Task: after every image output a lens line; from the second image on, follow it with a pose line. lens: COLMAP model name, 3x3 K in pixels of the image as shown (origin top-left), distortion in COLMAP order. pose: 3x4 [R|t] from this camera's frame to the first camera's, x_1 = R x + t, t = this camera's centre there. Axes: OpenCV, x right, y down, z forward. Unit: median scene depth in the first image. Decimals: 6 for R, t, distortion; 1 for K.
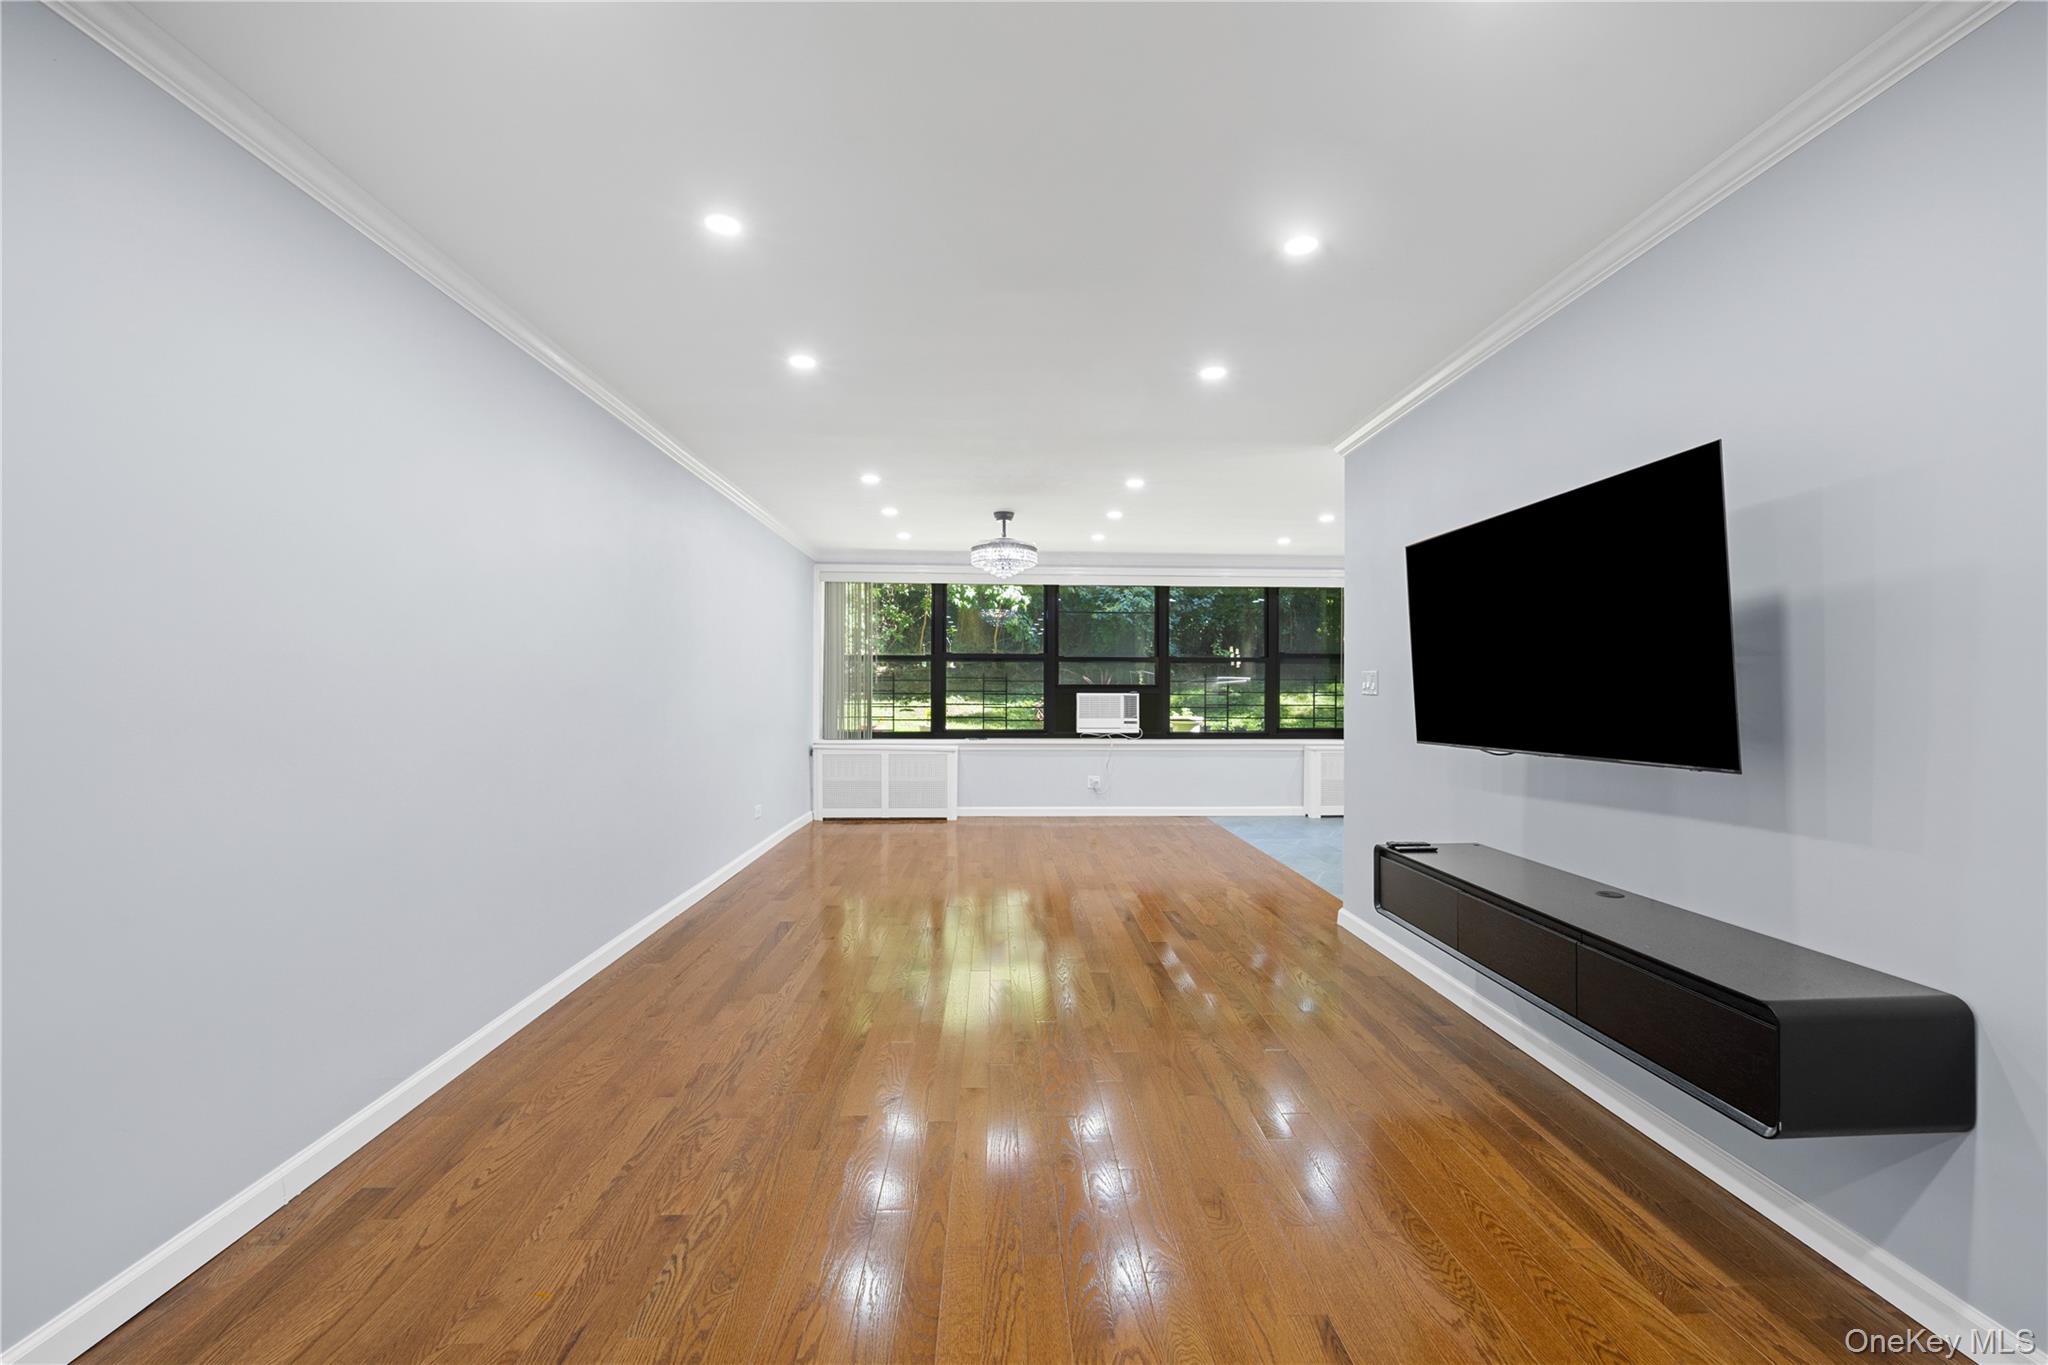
lens RADIAL K [[828.0, 0, 1025.9], [0, 828.0, 693.6], [0, 0, 1]] dist [-0.005662, -0.001566]
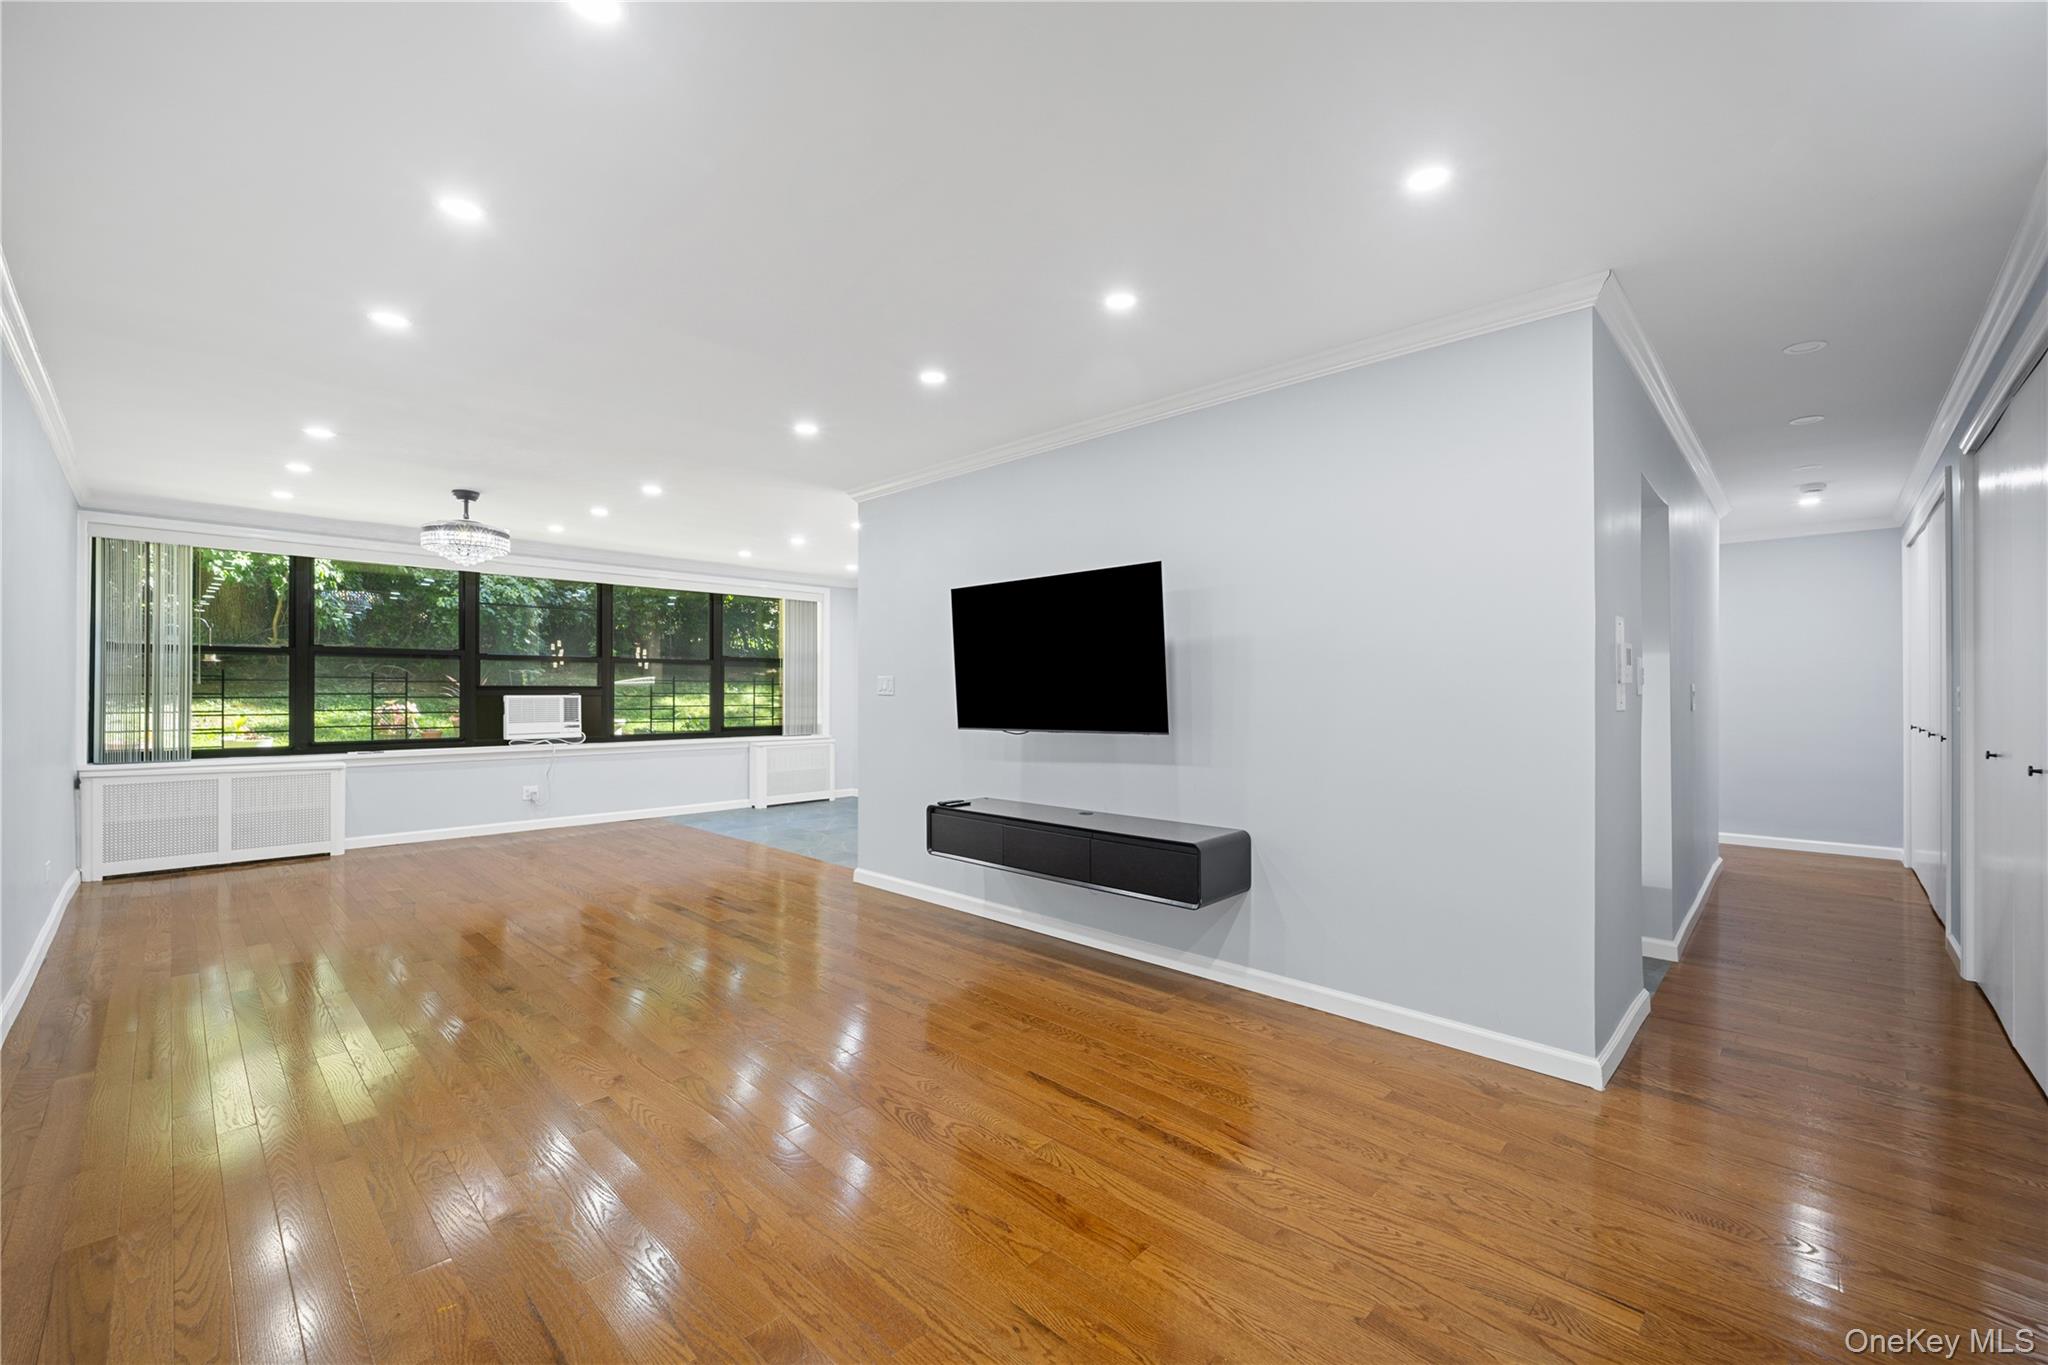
lens RADIAL K [[828.0, 0, 1032.9], [0, 828.0, 691.1], [0, 0, 1]] dist [-0.005662, -0.001566]
pose [[0.721239, -0.002563, 0.692681, -0.157223], [0.005408, 0.999984, -0.001932, -0.000407], [-0.692665, 0.005139, 0.721241, -0.040998]]
